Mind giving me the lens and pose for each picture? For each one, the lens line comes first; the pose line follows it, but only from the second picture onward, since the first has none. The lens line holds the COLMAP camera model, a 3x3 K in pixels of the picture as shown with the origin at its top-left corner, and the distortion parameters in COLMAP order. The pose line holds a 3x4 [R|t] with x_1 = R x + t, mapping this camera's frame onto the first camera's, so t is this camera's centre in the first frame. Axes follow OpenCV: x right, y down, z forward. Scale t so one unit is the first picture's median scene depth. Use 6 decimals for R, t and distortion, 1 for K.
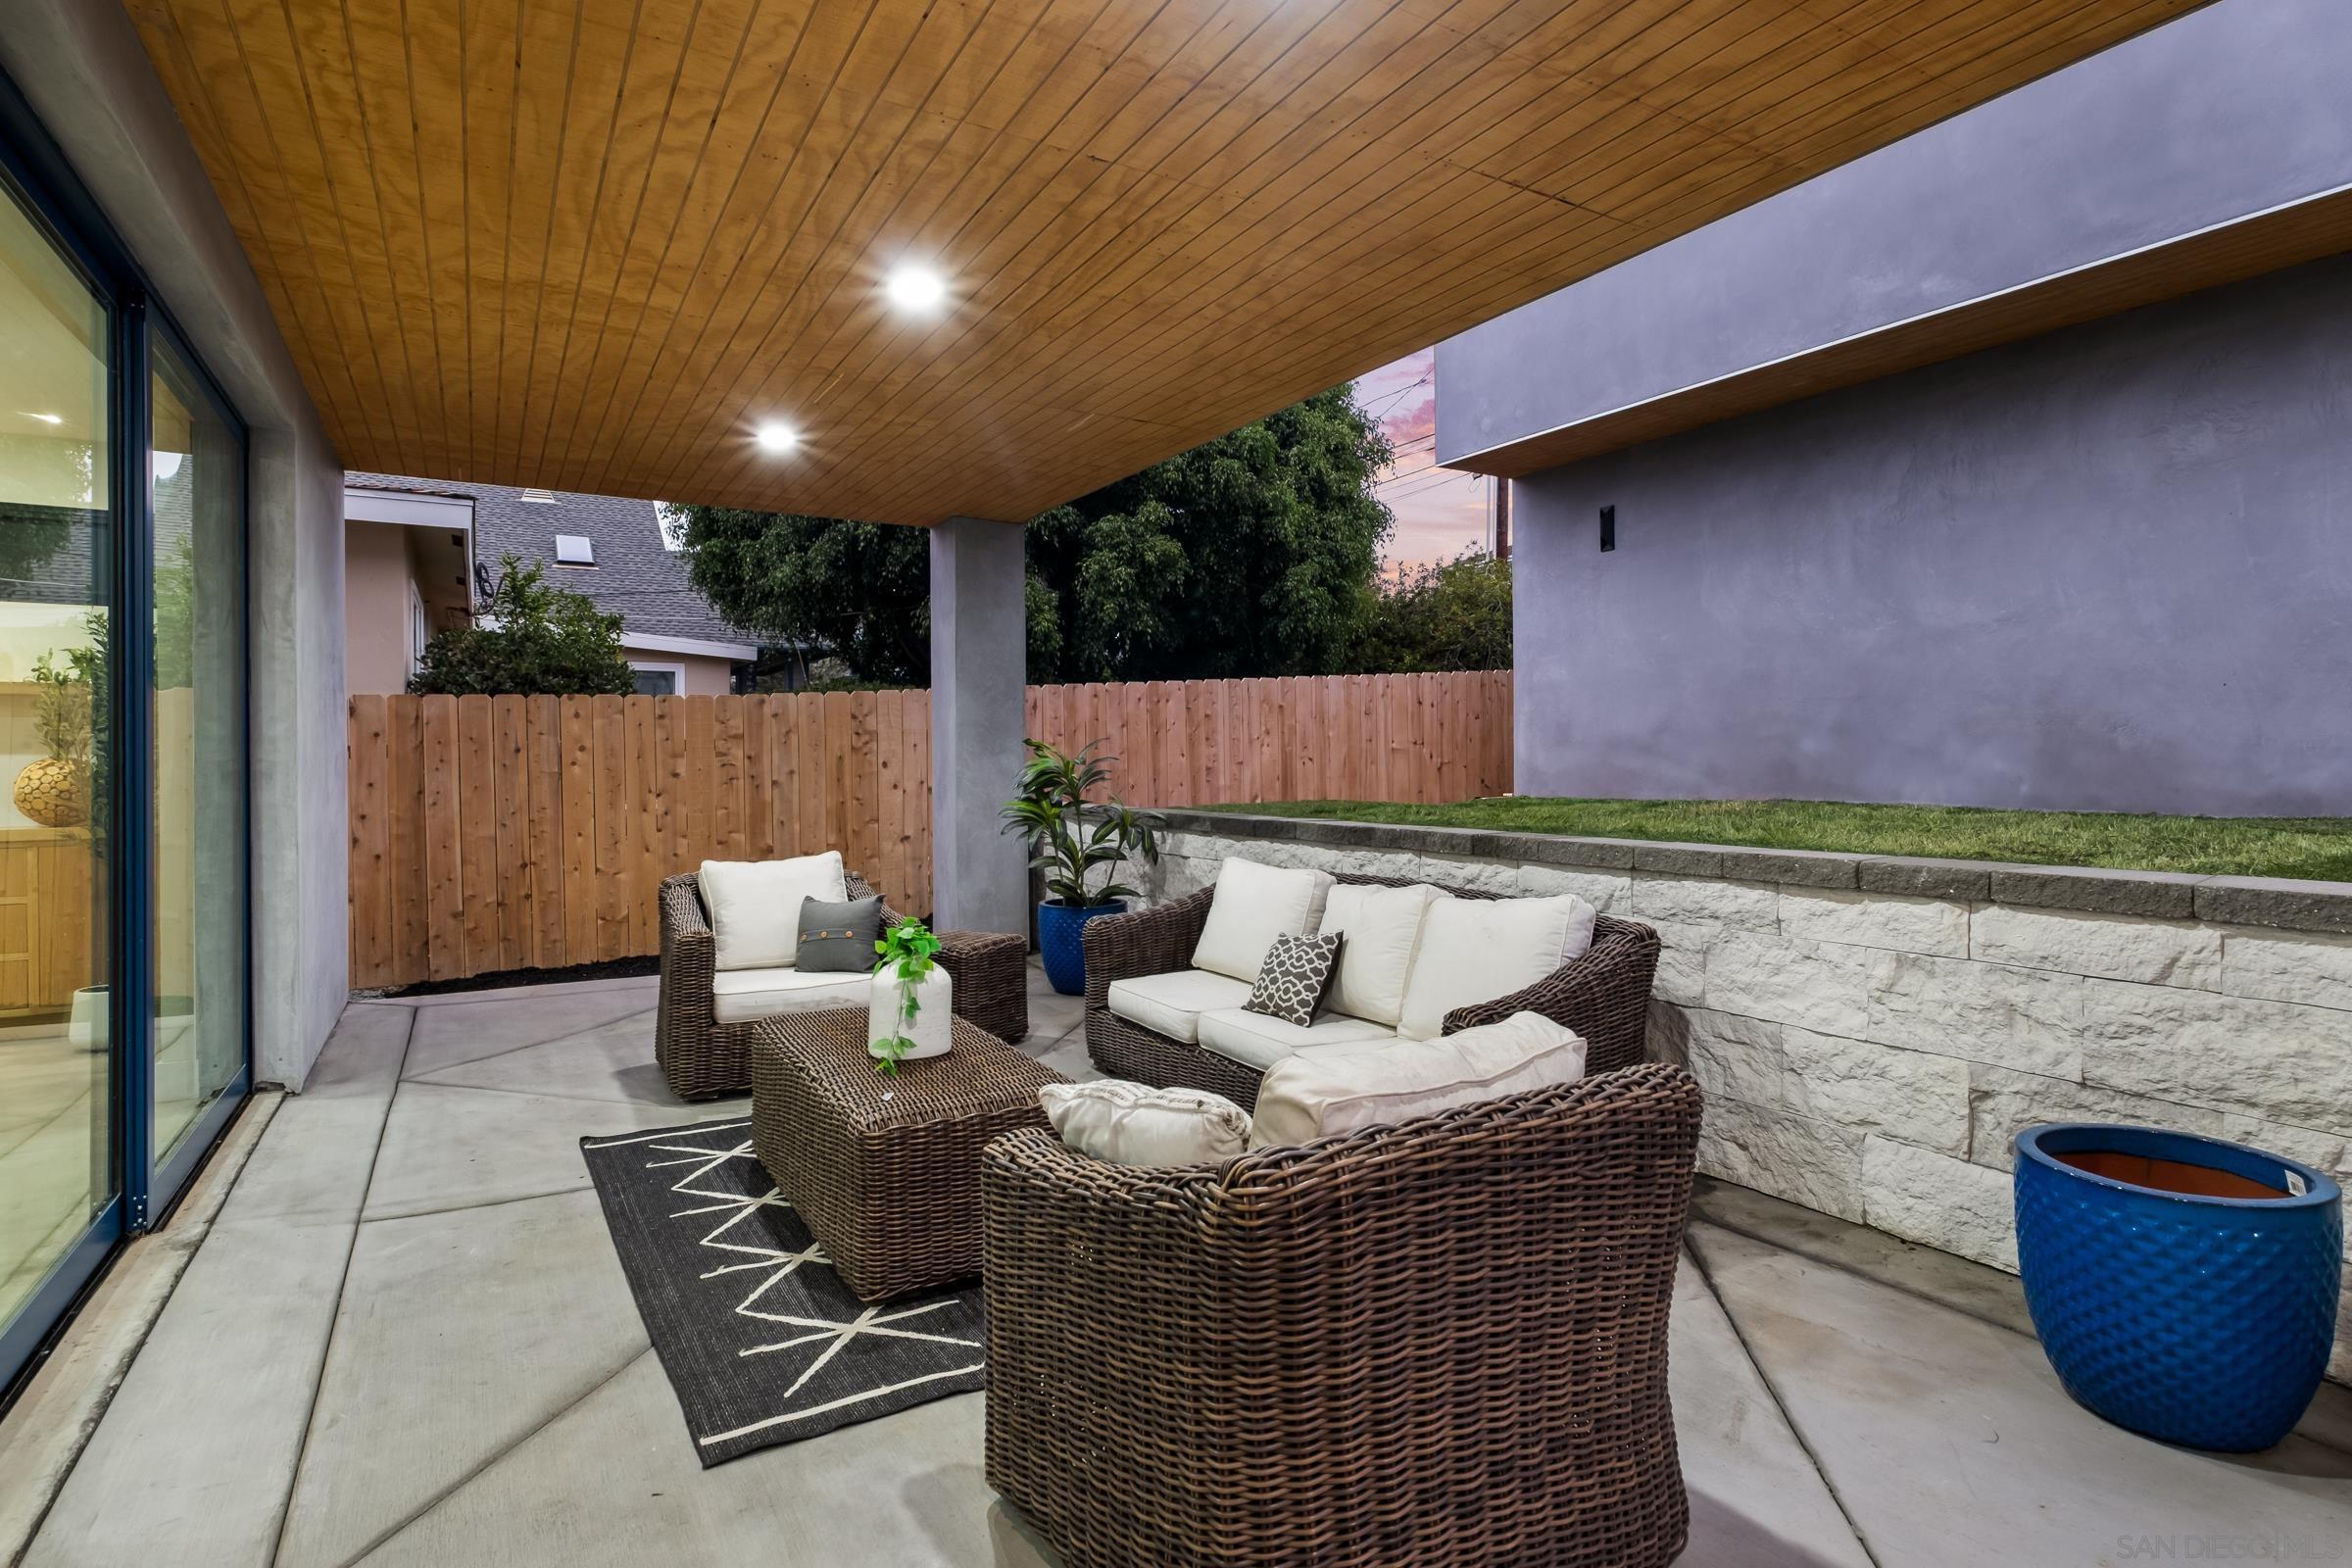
lens RADIAL K [[1179.1, 0, 1172.8], [0, 1179.1, 770.7], [0, 0, 1]] dist [-0.000277, -0.000105]
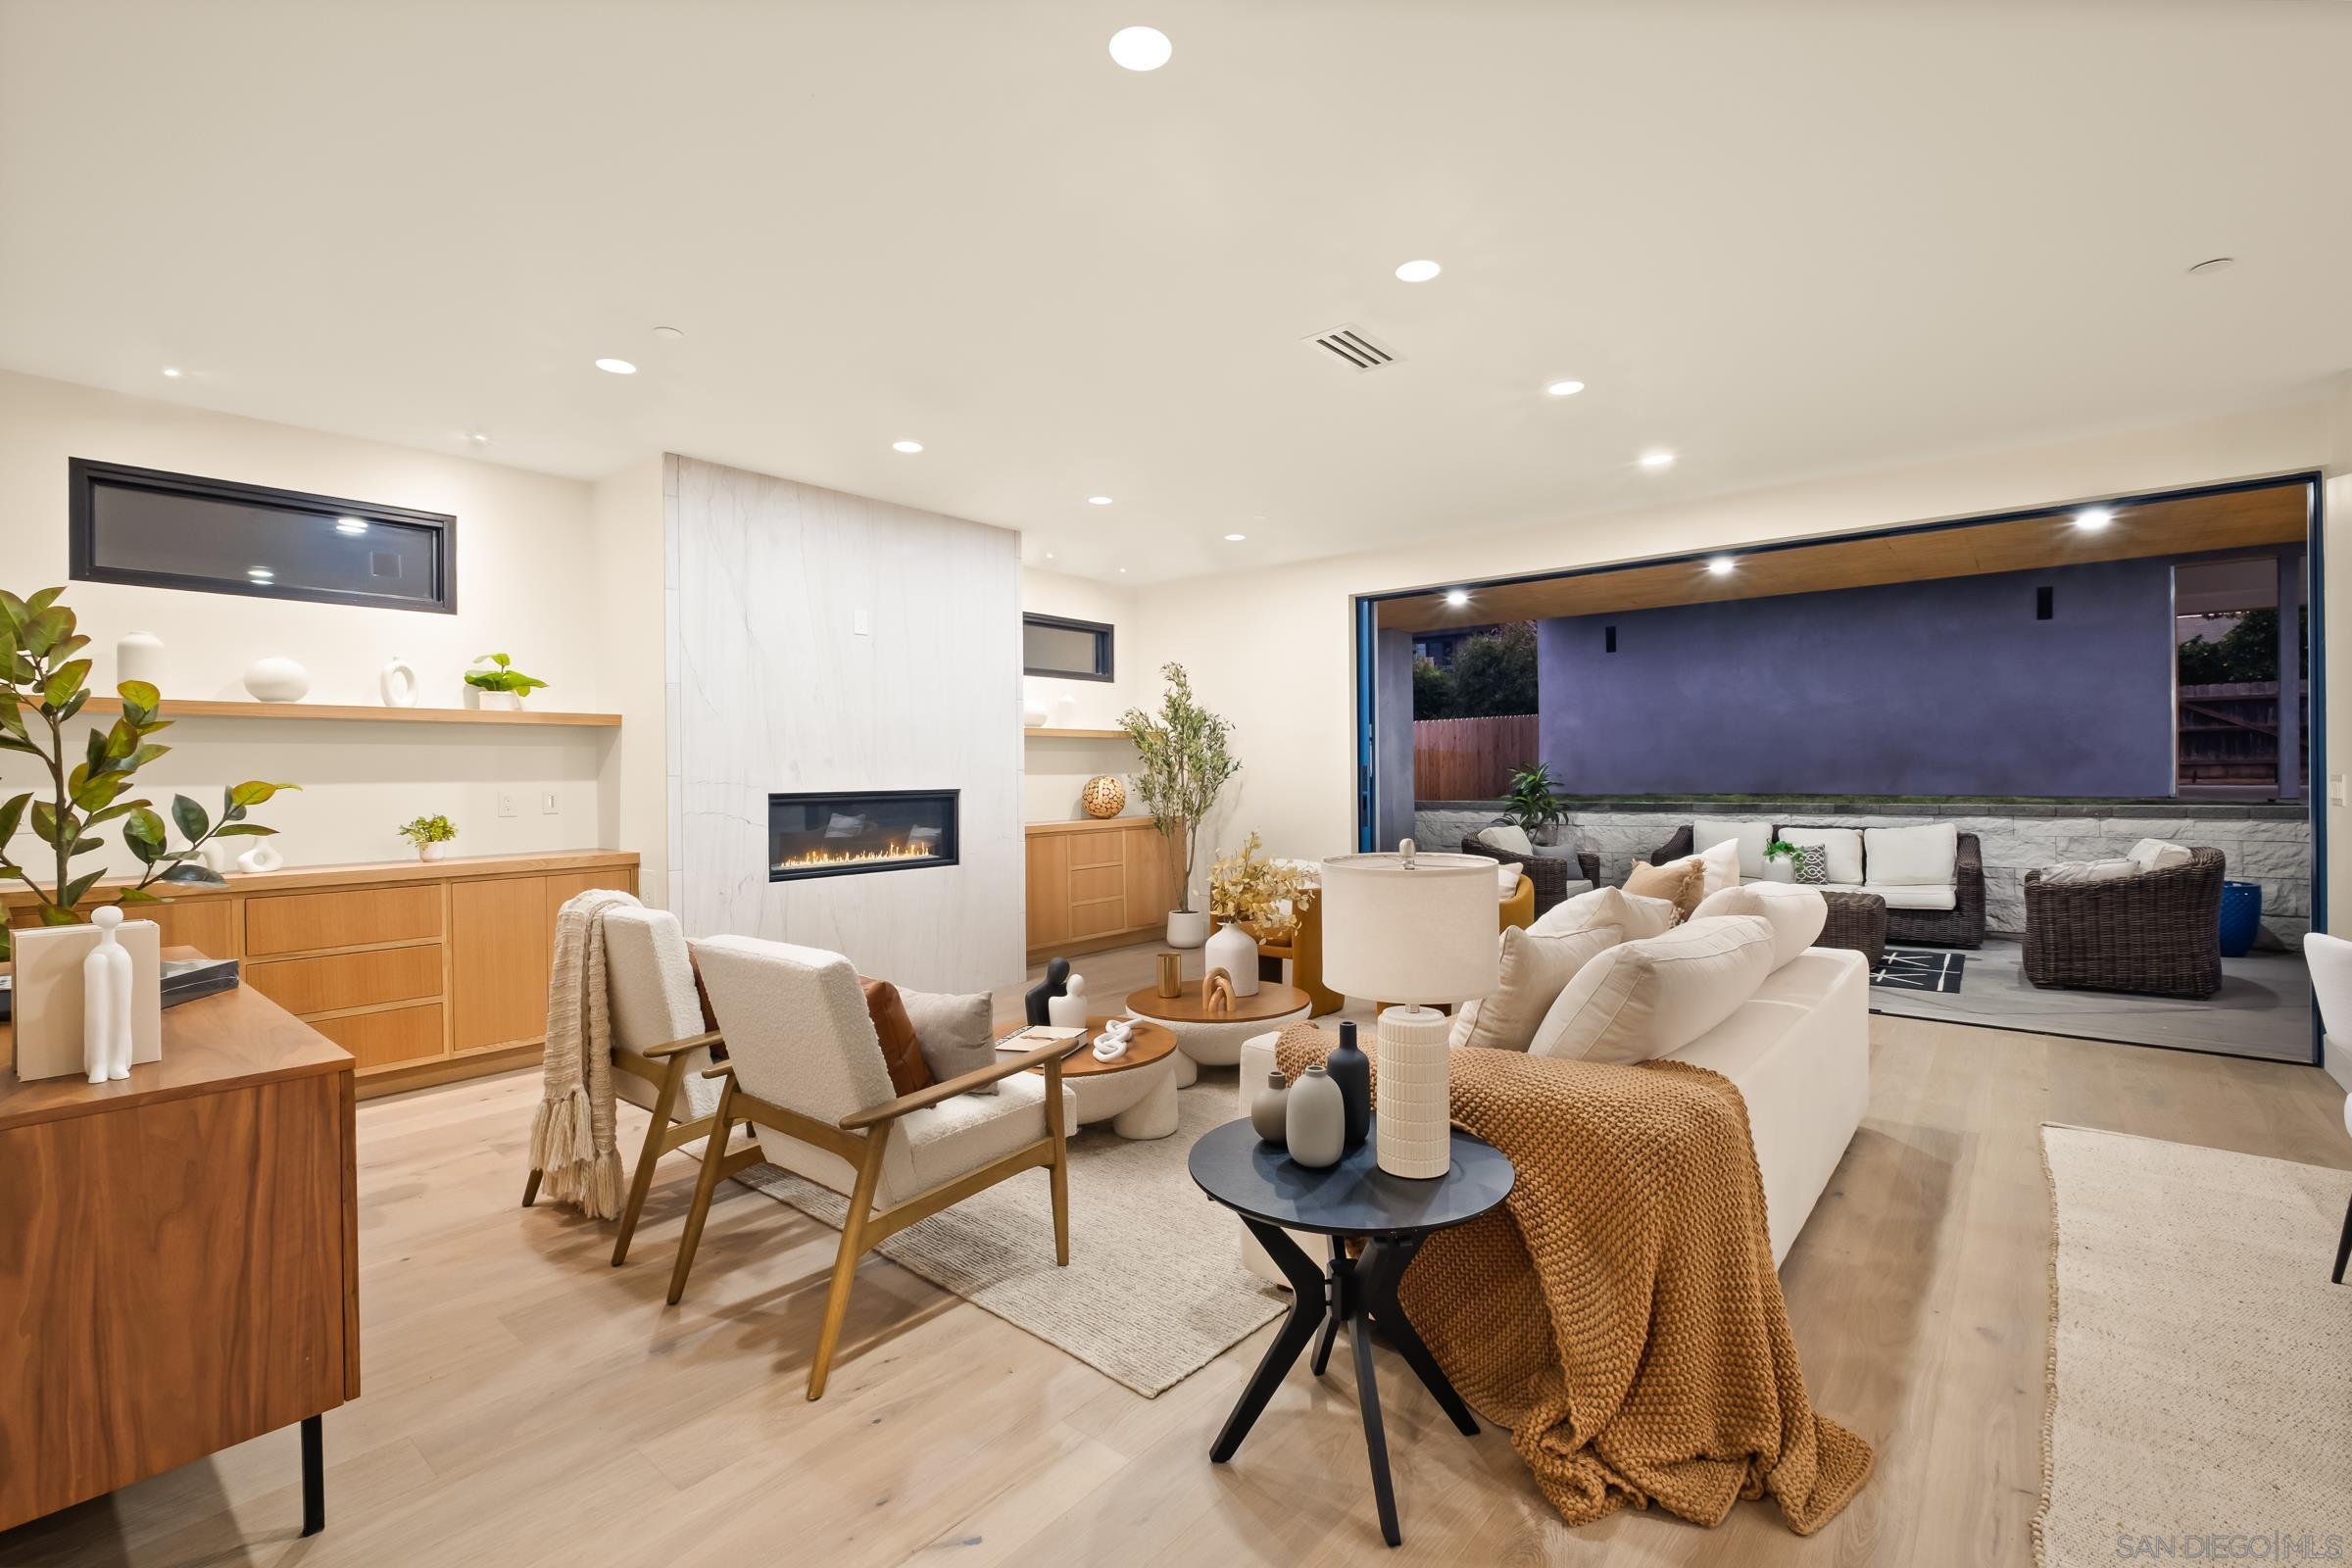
lens RADIAL K [[1028.2, 0, 1177.7], [0, 1028.2, 781.9], [0, 0, 1]] dist [-0.000036, -0.000069]
pose [[0.942030, -0.004776, 0.335495, -1.841675], [0.007016, 0.999960, -0.005465, 0.016380], [-0.335456, 0.007502, 0.942026, -0.504085]]
